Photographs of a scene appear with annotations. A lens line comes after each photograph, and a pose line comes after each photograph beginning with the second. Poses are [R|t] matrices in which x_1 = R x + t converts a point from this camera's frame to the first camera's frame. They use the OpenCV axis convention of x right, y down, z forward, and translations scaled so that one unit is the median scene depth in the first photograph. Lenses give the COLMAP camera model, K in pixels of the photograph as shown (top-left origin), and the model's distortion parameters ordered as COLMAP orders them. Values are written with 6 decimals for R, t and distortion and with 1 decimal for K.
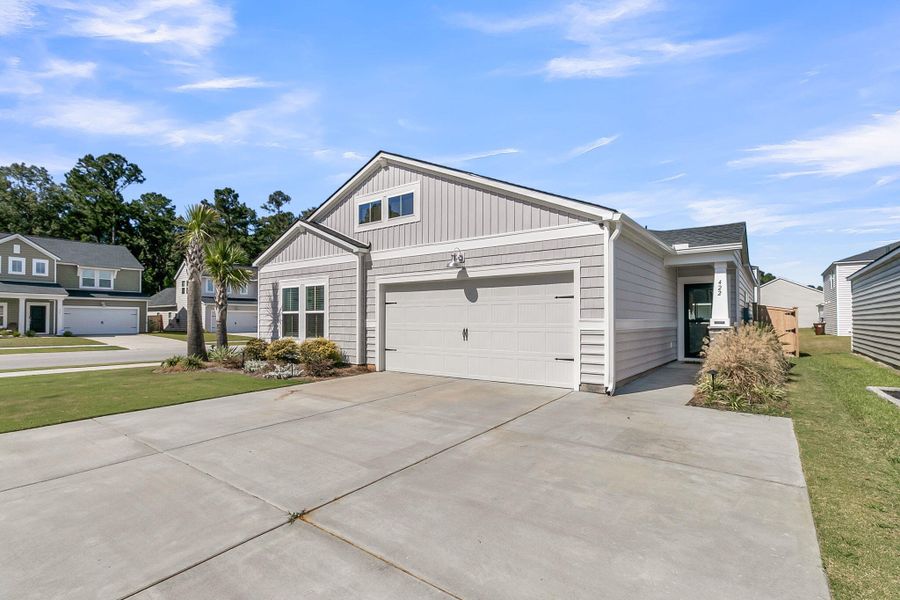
lens RADIAL K [[422.9, 0, 450.0], [0, 422.9, 300.0], [0, 0, 1]] dist [0.023322, -0.014193]
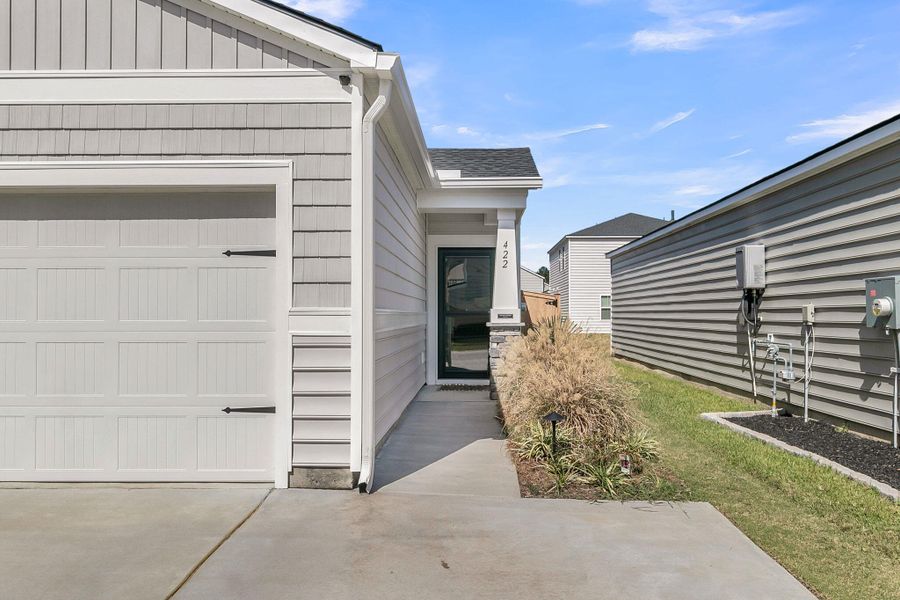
lens RADIAL K [[708.5, 0, 452.4], [0, 708.5, 310.7], [0, 0, 1]] dist [0.009581, 0.003334]
pose [[0.813308, 0.001489, 0.581832, 0.039676], [-0.026546, 0.999050, 0.034551, 0.019620], [-0.581228, -0.043545, 0.812575, 0.359283]]
